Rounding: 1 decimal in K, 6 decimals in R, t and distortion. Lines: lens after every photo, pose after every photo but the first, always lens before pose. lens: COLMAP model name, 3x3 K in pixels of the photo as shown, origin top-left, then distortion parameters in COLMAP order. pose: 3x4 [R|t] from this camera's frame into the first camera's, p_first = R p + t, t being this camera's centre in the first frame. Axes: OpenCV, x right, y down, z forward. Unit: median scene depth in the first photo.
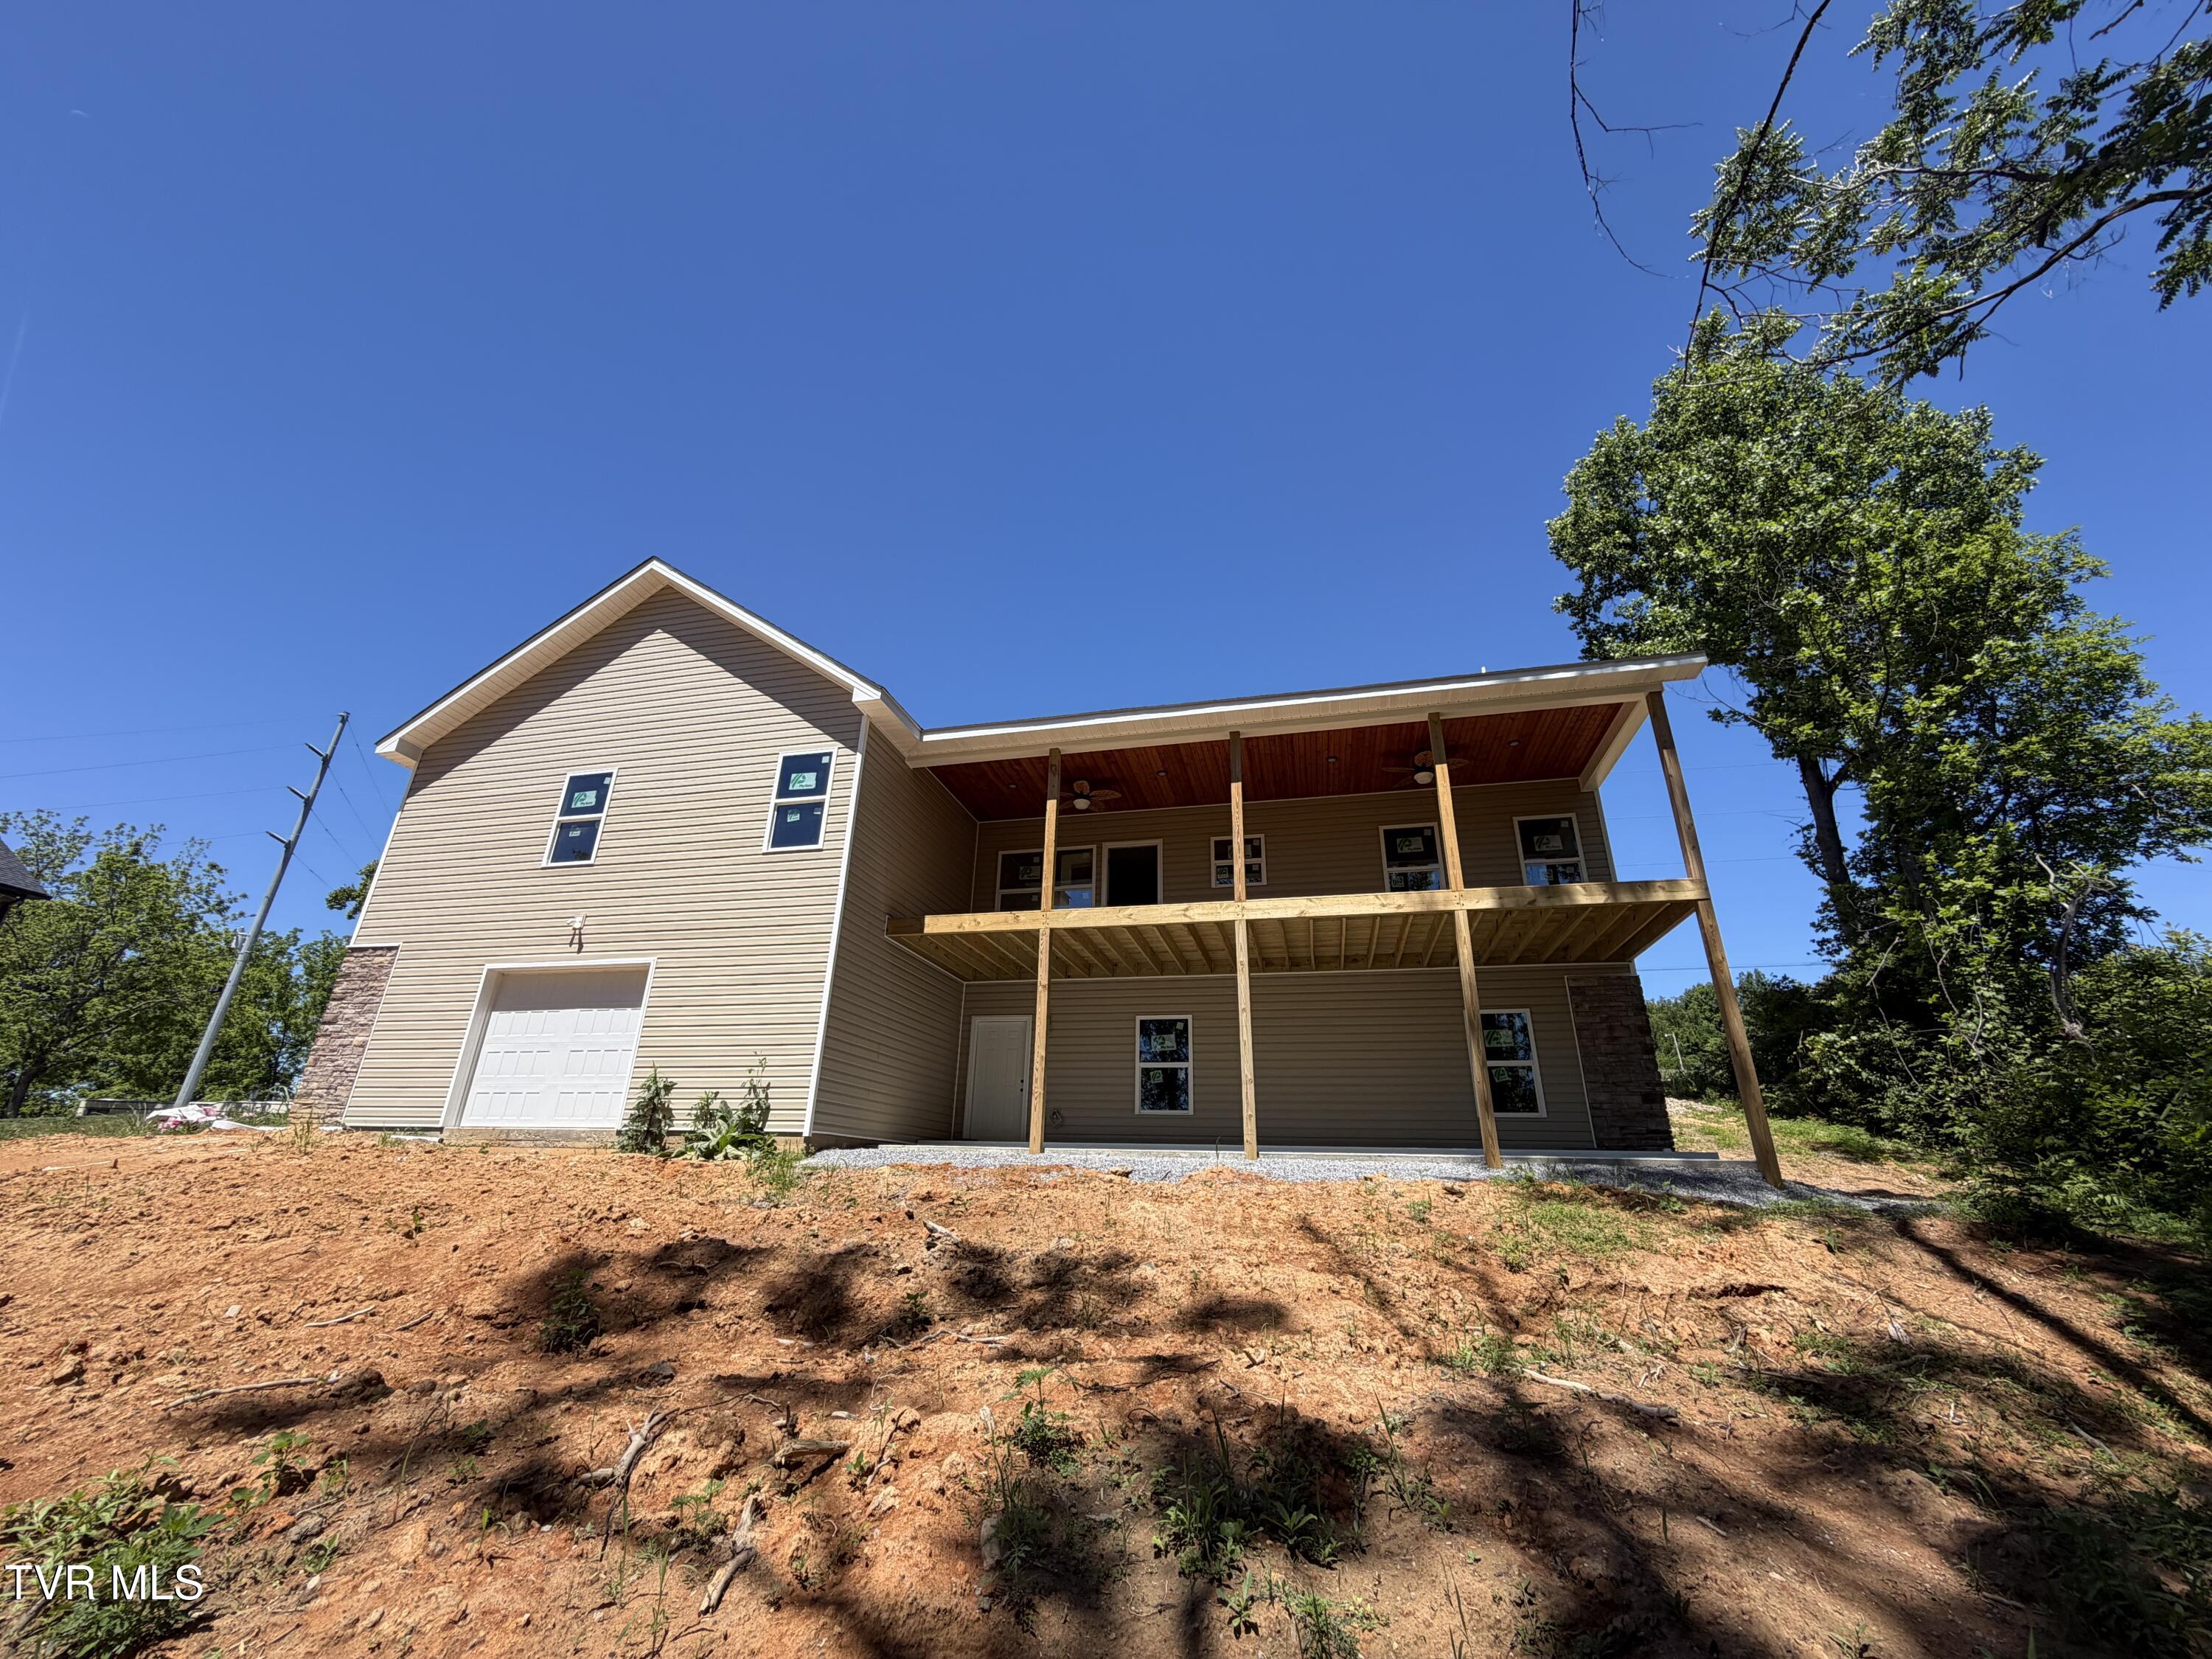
lens RADIAL K [[880.6, 0, 1106.0], [0, 880.6, 829.5], [0, 0, 1]] dist [-0.000931, -0.000279]
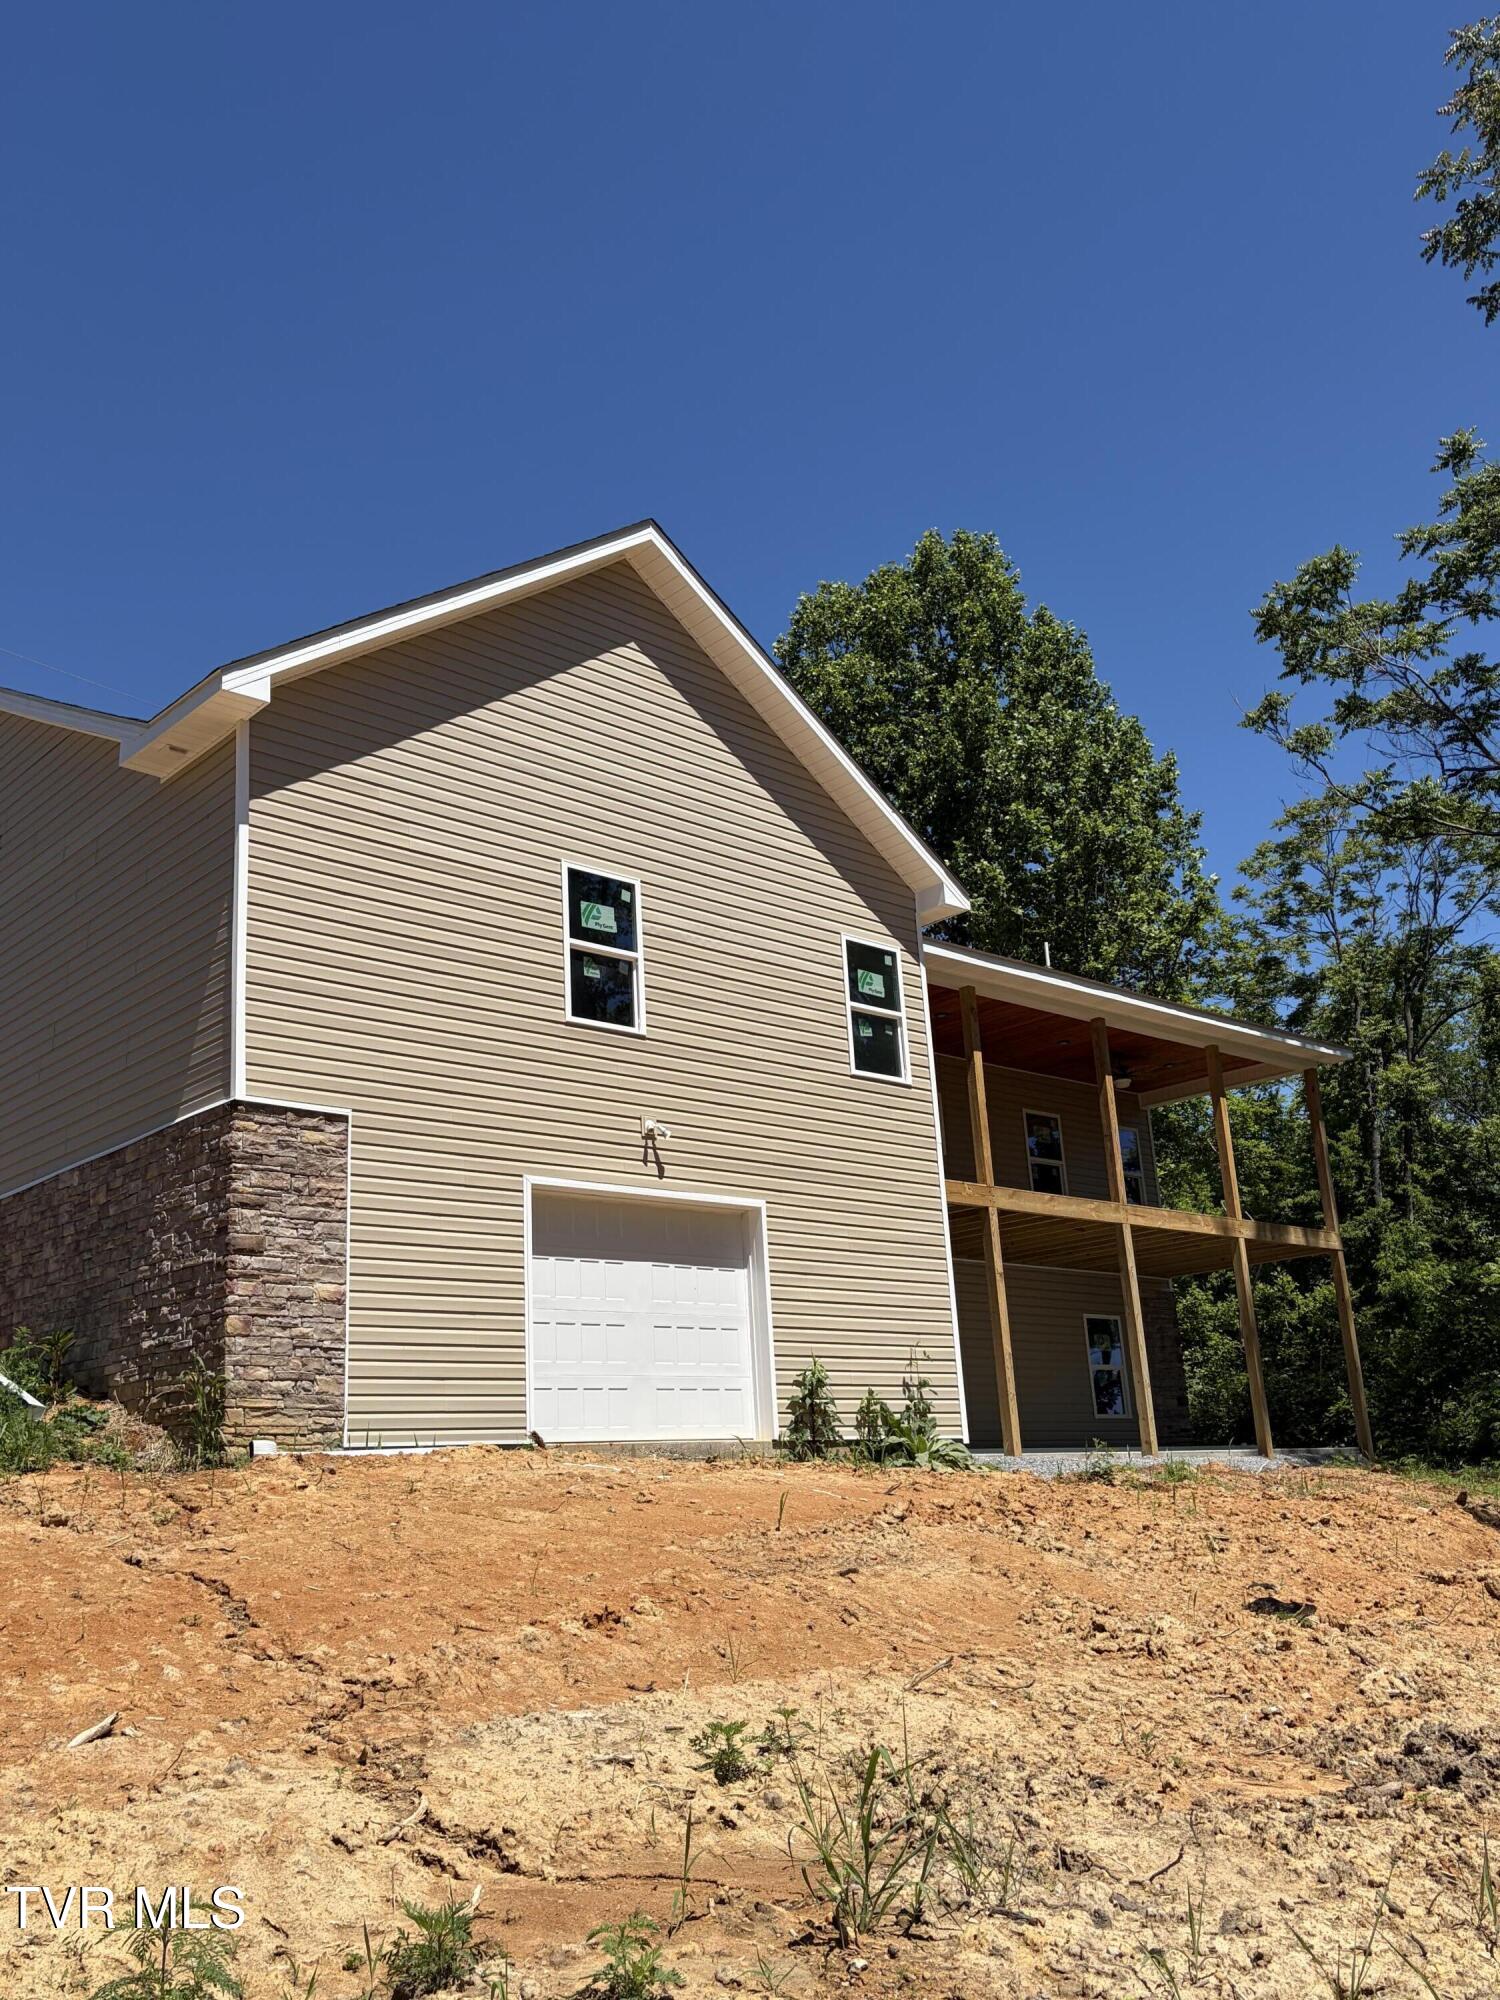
lens RADIAL K [[1727.8, 0, 750.0], [0, 1727.8, 1000.0], [0, 0, 1]] dist [0.096279, -0.000643]
pose [[0.555666, 0.185524, 0.810442, -1.601095], [-0.252863, 0.966319, -0.047836, 0.055971], [-0.792020, -0.178350, 0.583863, 0.214730]]
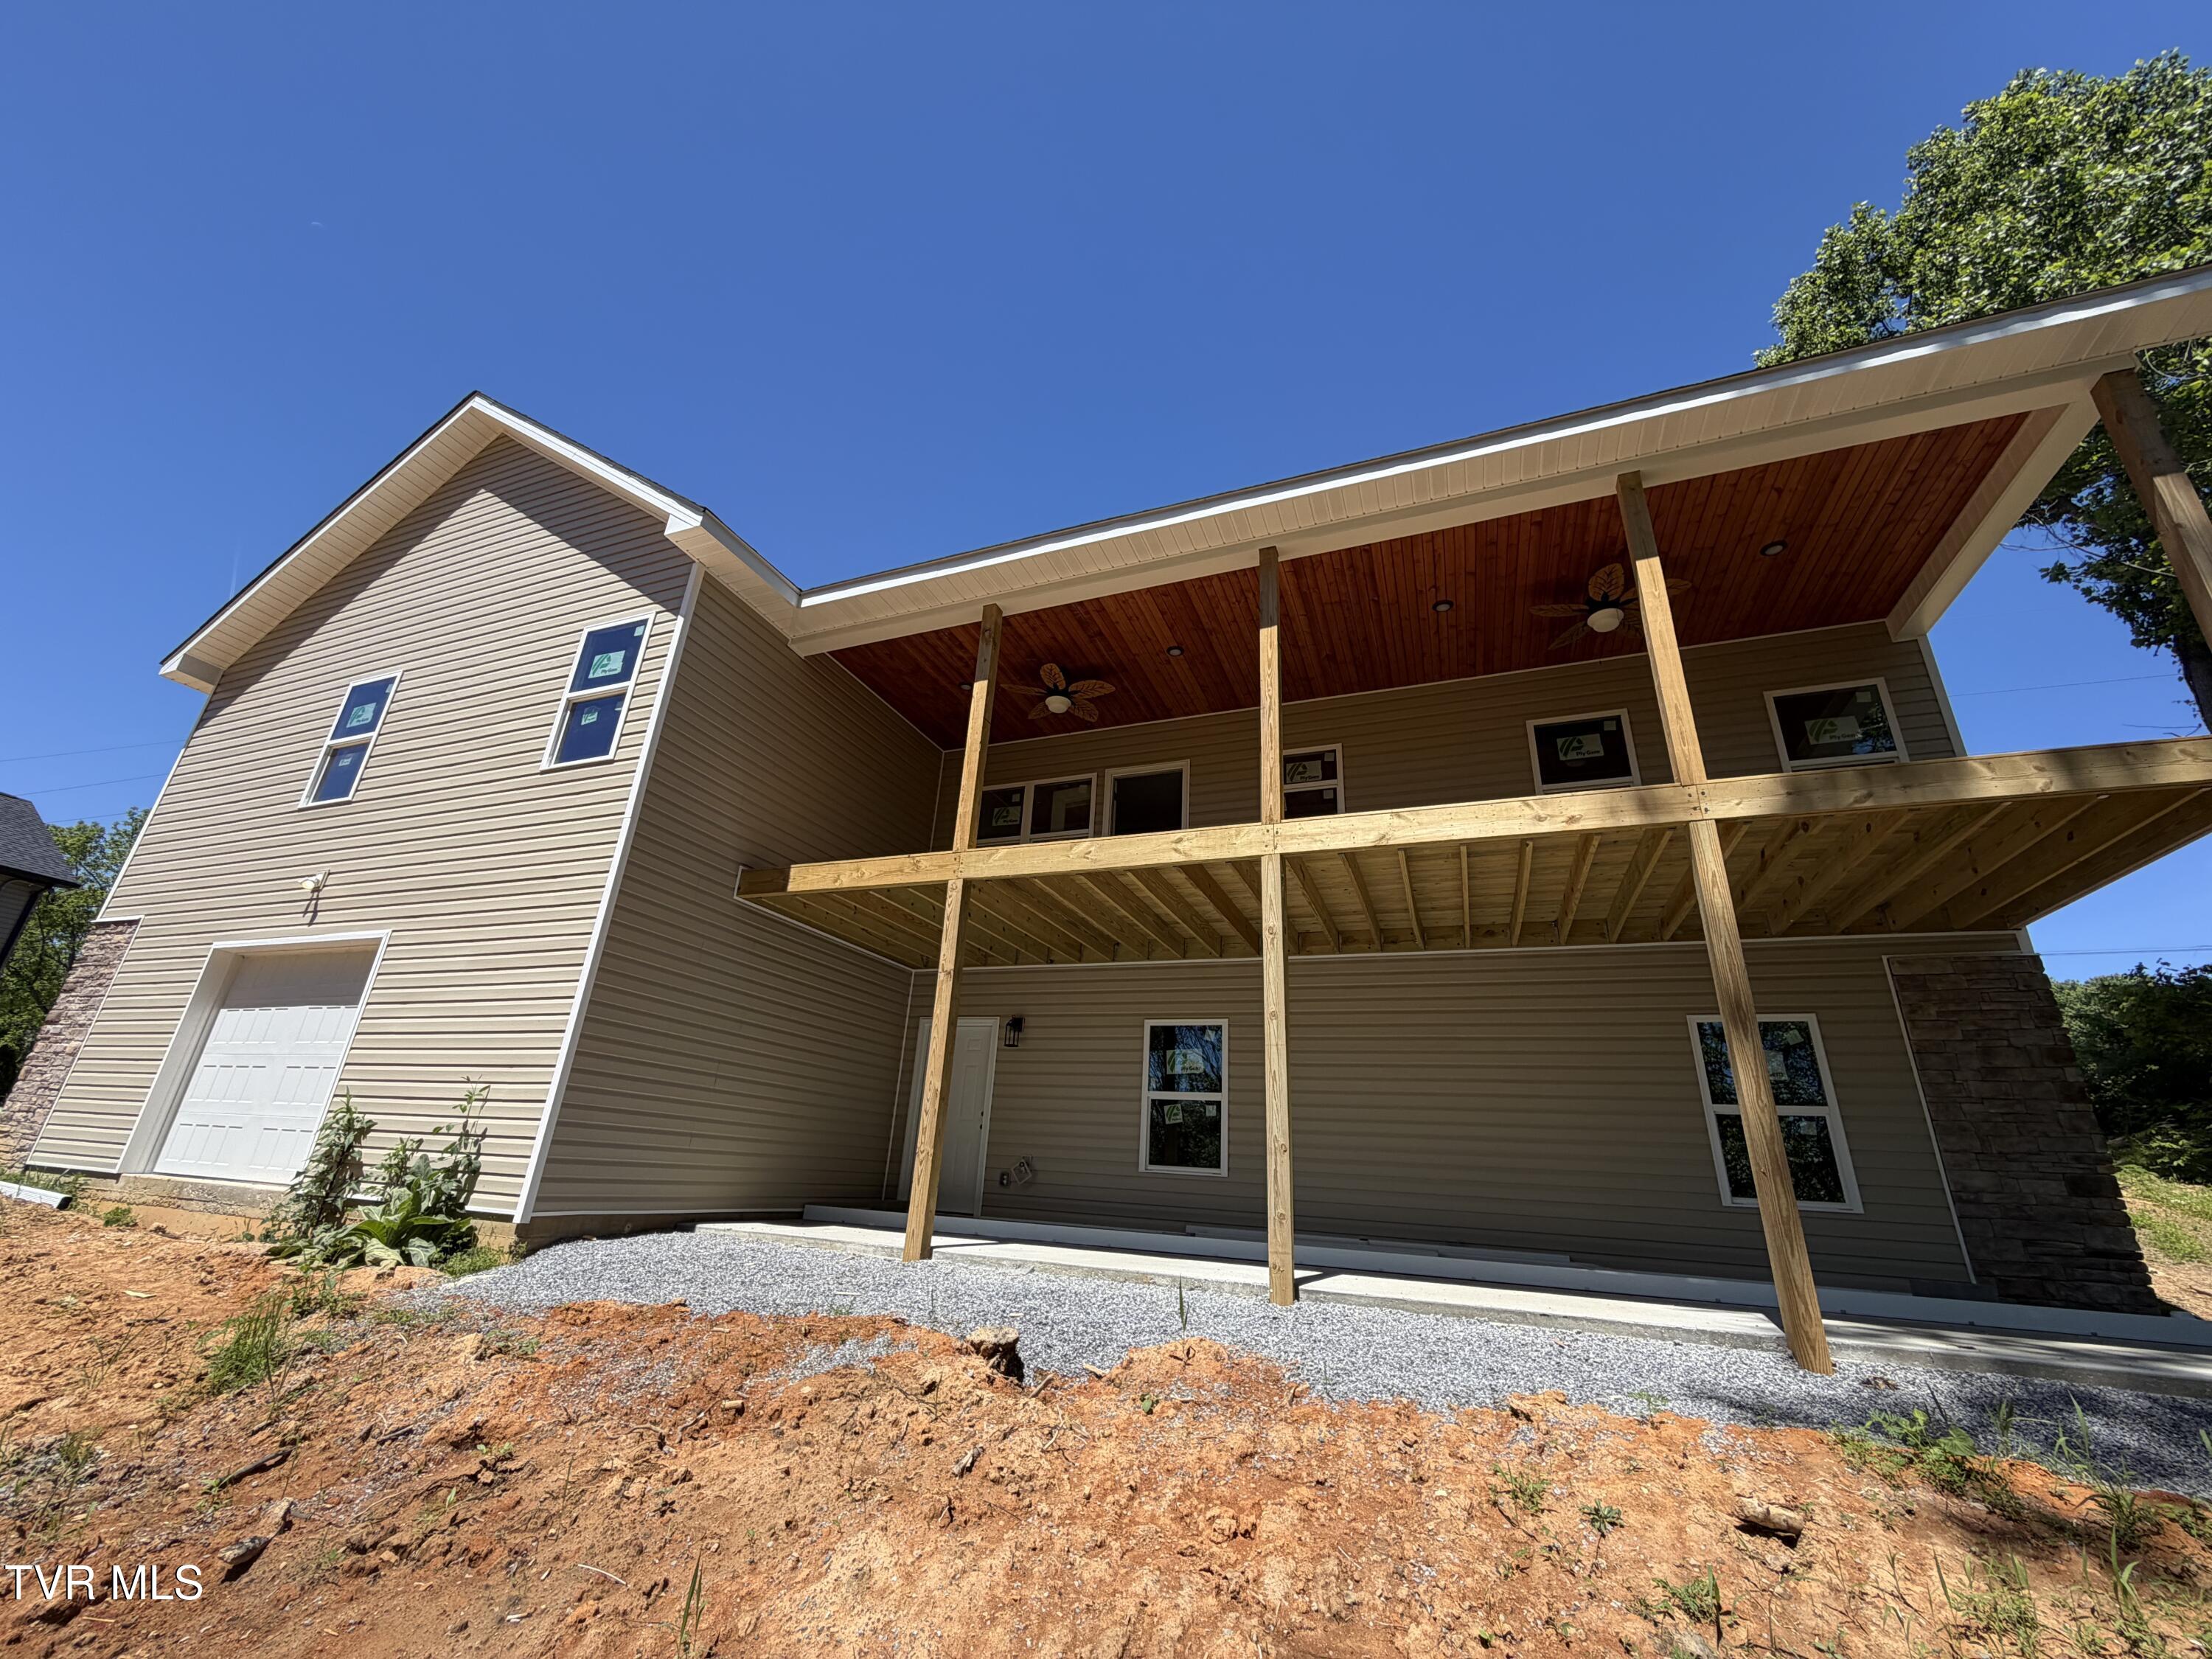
lens RADIAL K [[880.6, 0, 1106.0], [0, 880.6, 829.5], [0, 0, 1]] dist [-0.000931, -0.000279]
pose [[0.989448, -0.023142, -0.143030, 0.119992], [0.023773, 0.999714, 0.002706, 0.076640], [0.142927, -0.006077, 0.989715, 0.396617]]
